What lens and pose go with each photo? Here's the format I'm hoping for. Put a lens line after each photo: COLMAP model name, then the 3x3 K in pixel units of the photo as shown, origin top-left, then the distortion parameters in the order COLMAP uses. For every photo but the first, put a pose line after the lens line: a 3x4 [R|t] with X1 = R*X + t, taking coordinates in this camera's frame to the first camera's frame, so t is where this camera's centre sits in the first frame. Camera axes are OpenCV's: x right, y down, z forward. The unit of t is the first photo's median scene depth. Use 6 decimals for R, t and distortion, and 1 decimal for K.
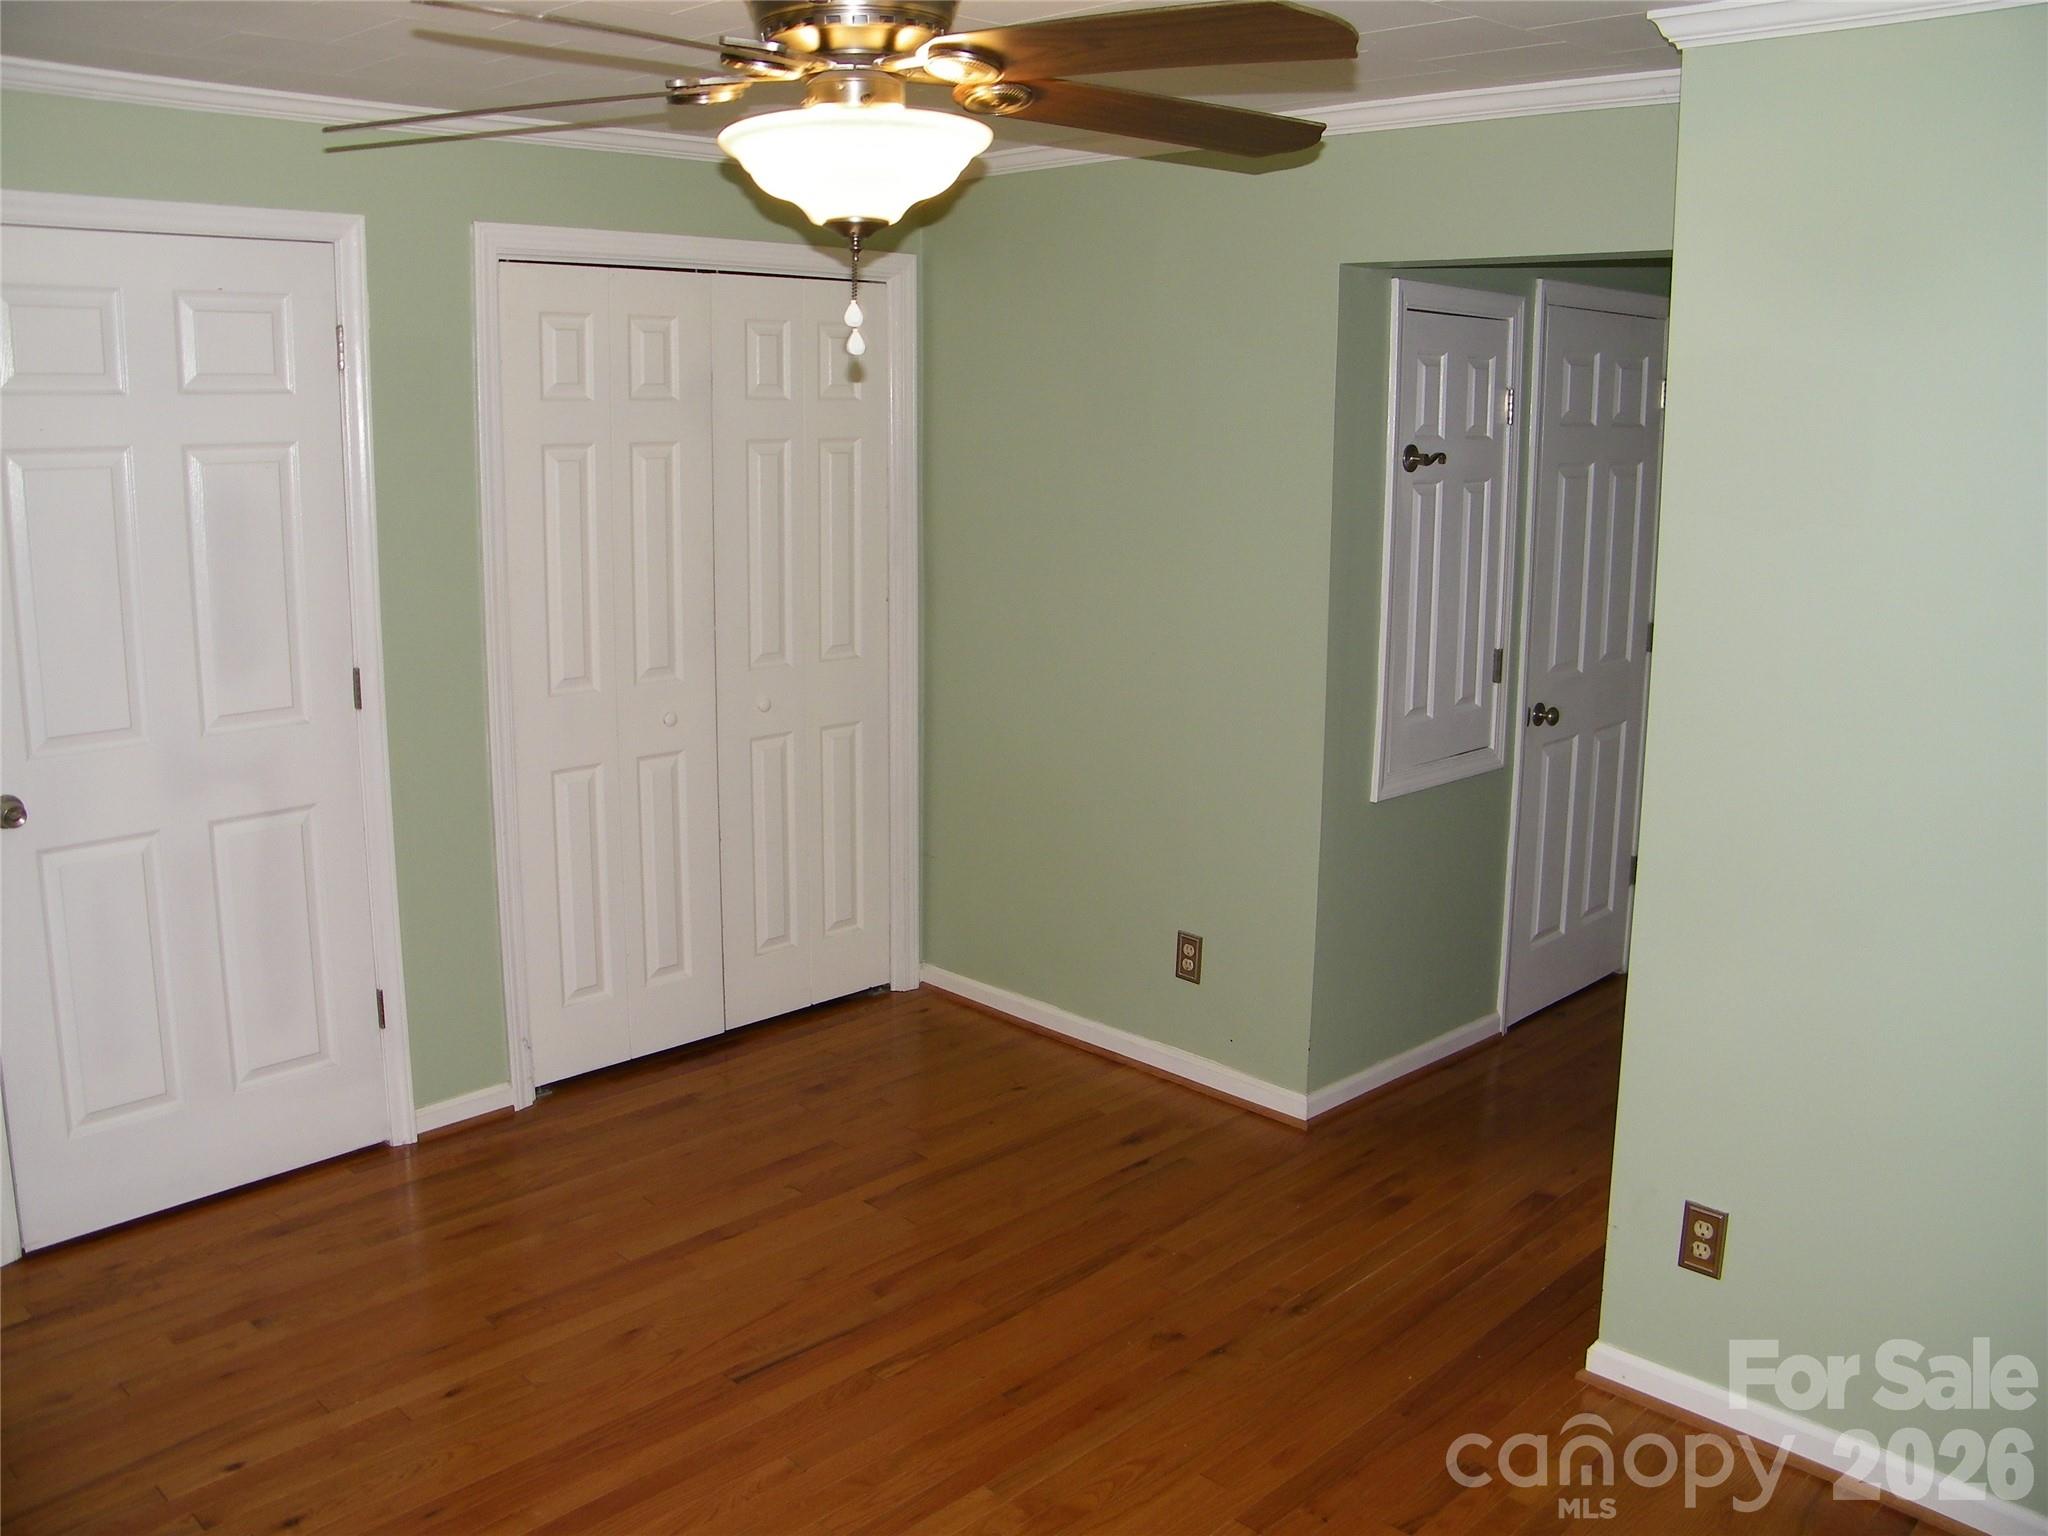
lens RADIAL K [[1905.7, 0, 1024.0], [0, 1905.7, 768.0], [0, 0, 1]] dist [-0.002855, 0.009379]
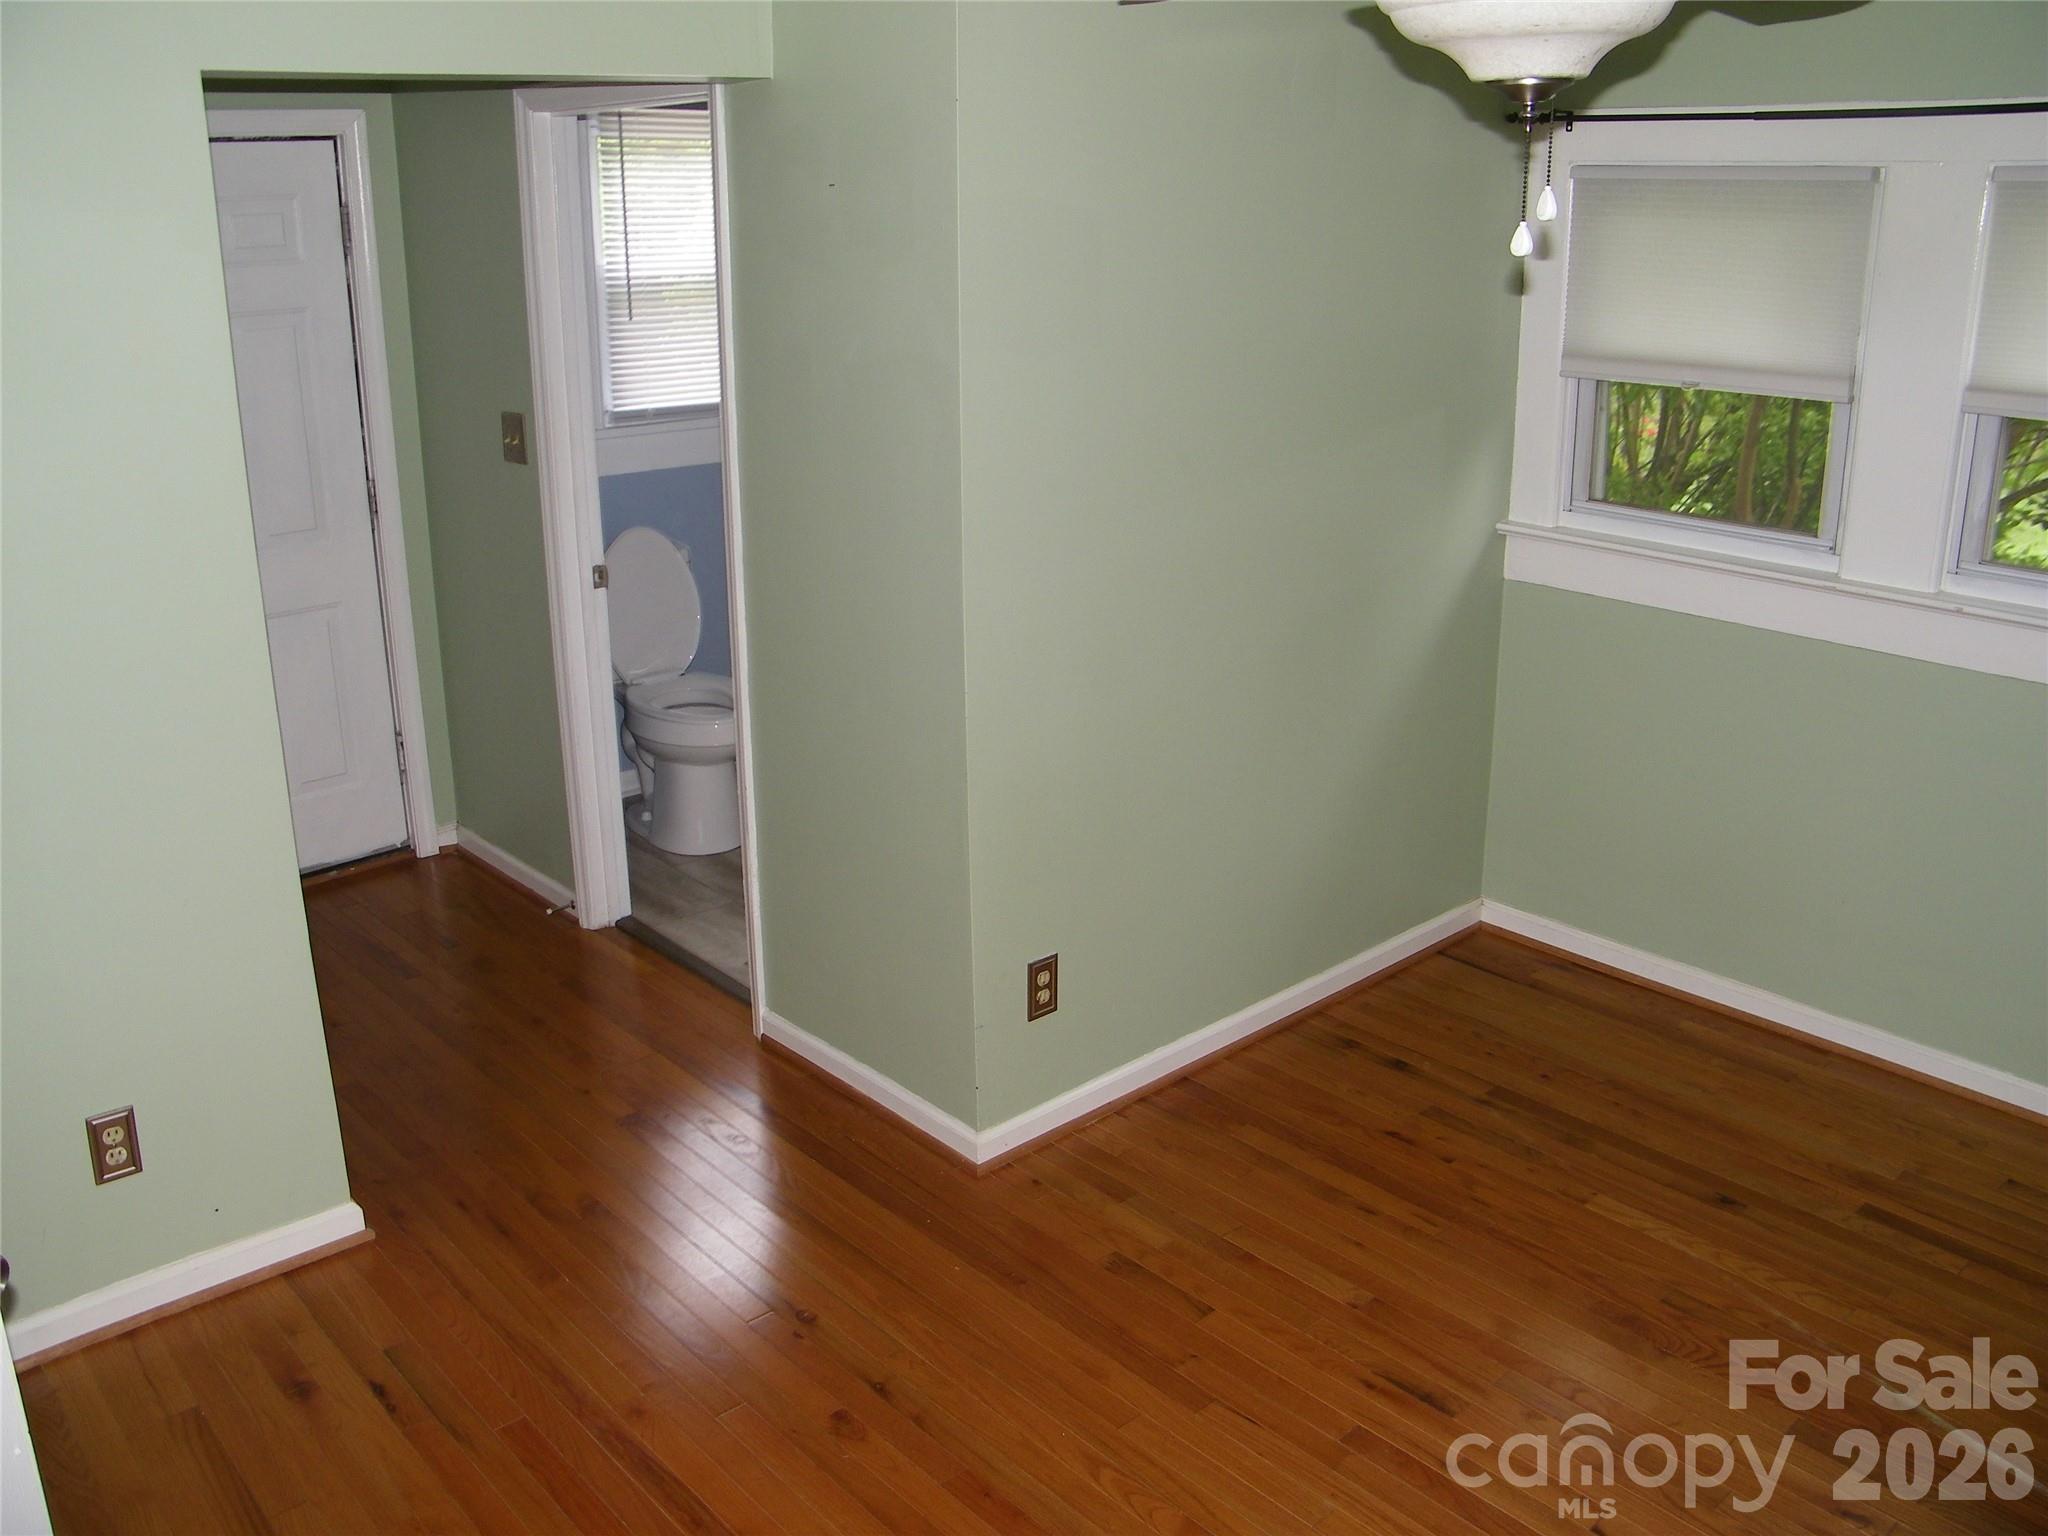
lens RADIAL K [[1905.7, 0, 1024.0], [0, 1905.7, 768.0], [0, 0, 1]] dist [-0.002855, 0.009379]
pose [[0.043543, -0.326361, 0.944242, -0.673891], [0.197337, 0.929327, 0.312105, -0.230769], [-0.979368, 0.172744, 0.104869, 0.864734]]
